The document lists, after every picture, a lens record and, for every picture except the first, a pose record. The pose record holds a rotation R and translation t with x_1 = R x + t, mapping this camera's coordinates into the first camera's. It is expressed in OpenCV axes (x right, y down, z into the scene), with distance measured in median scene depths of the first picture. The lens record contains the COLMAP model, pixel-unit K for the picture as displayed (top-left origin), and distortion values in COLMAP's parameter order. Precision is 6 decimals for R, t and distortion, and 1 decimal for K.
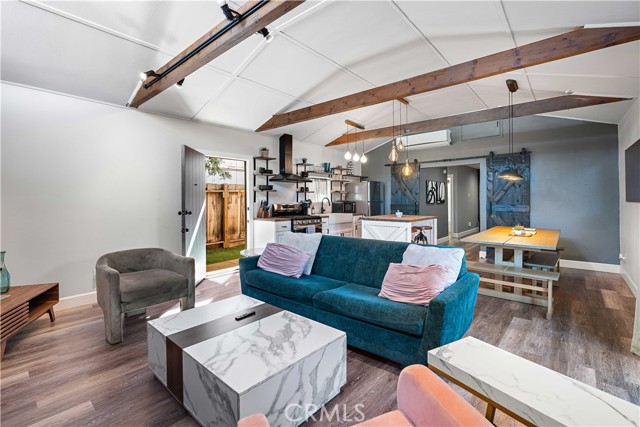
lens RADIAL K [[292.8, 0, 321.3], [0, 292.8, 199.9], [0, 0, 1]] dist [-0.003744, 0.000446]
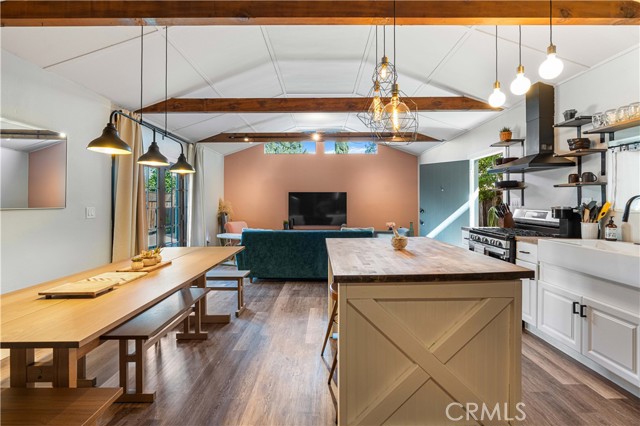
lens RADIAL K [[292.8, 0, 325.6], [0, 292.8, 201.9], [0, 0, 1]] dist [-0.003744, 0.000446]
pose [[-0.753004, 0.003238, -0.658008, 0.529128], [0.002332, 0.999995, 0.002253, -0.003187], [0.658012, 0.000163, -0.753007, 1.106948]]
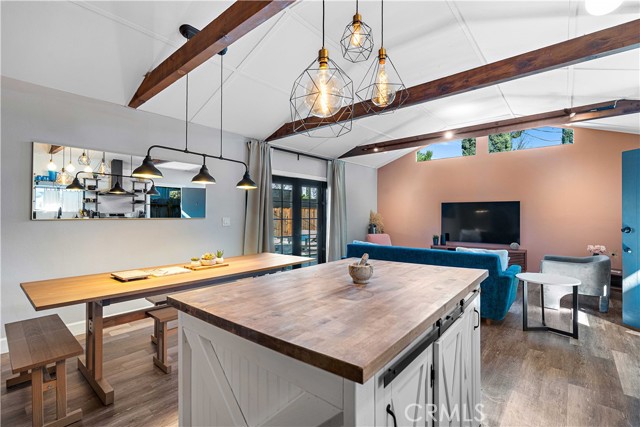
lens RADIAL K [[292.8, 0, 329.2], [0, 292.8, 212.7], [0, 0, 1]] dist [-0.003744, 0.000446]
pose [[-0.999720, 0.002779, -0.023491, 0.268635], [0.002858, 0.999990, -0.003312, -0.002354], [0.023482, -0.003378, -0.999719, 1.144995]]
